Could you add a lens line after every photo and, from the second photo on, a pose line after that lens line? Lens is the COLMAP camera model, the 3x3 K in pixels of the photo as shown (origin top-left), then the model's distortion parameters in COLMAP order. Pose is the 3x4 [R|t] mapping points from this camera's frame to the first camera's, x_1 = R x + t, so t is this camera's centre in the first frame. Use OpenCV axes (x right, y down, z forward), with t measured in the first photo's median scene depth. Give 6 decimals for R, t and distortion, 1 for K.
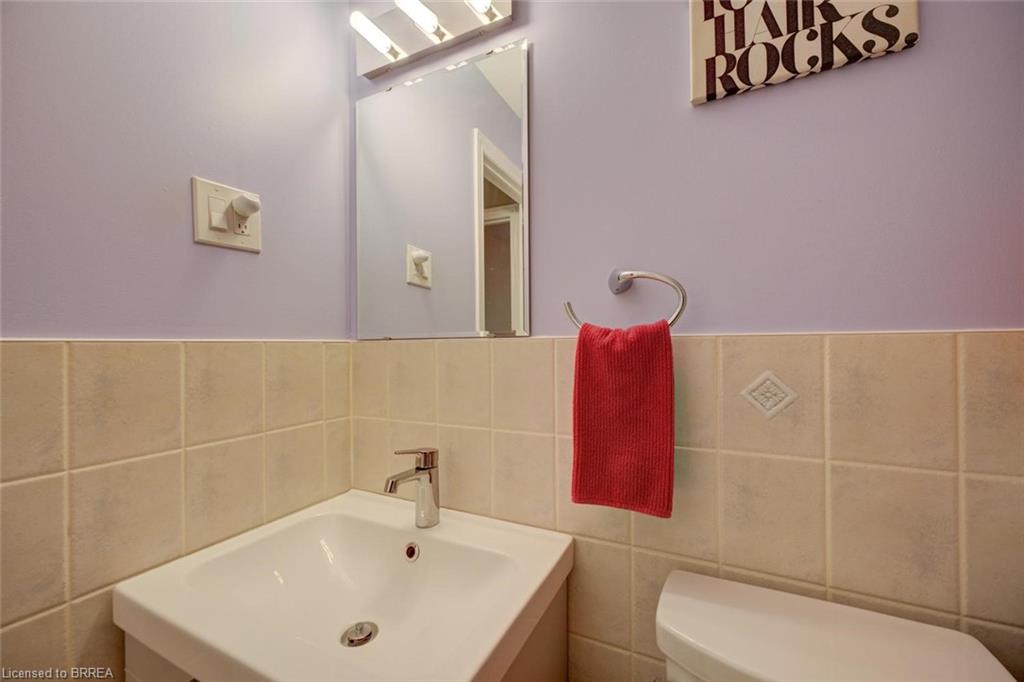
lens RADIAL K [[414.0, 0, 508.0], [0, 414.0, 347.1], [0, 0, 1]] dist [0.006055, -0.002052]
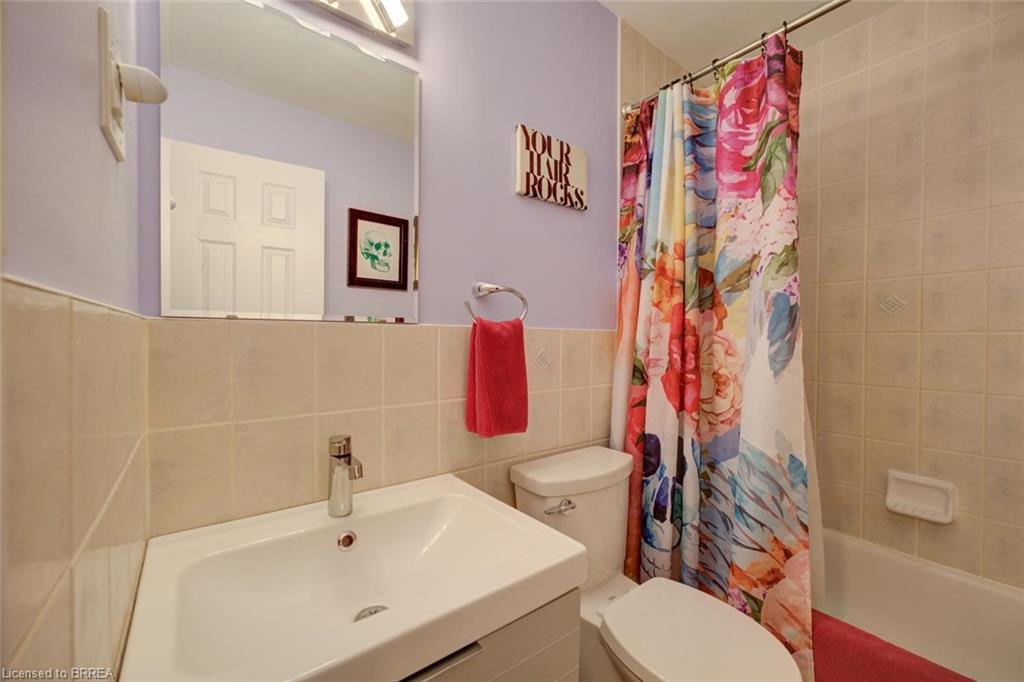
lens RADIAL K [[414.0, 0, 533.2], [0, 414.0, 341.8], [0, 0, 1]] dist [0.006055, -0.002052]
pose [[0.401296, -0.001749, 0.915947, -1.161664], [-0.012839, 0.999889, 0.007535, 0.016387], [-0.915858, -0.014784, 0.401229, 0.264320]]
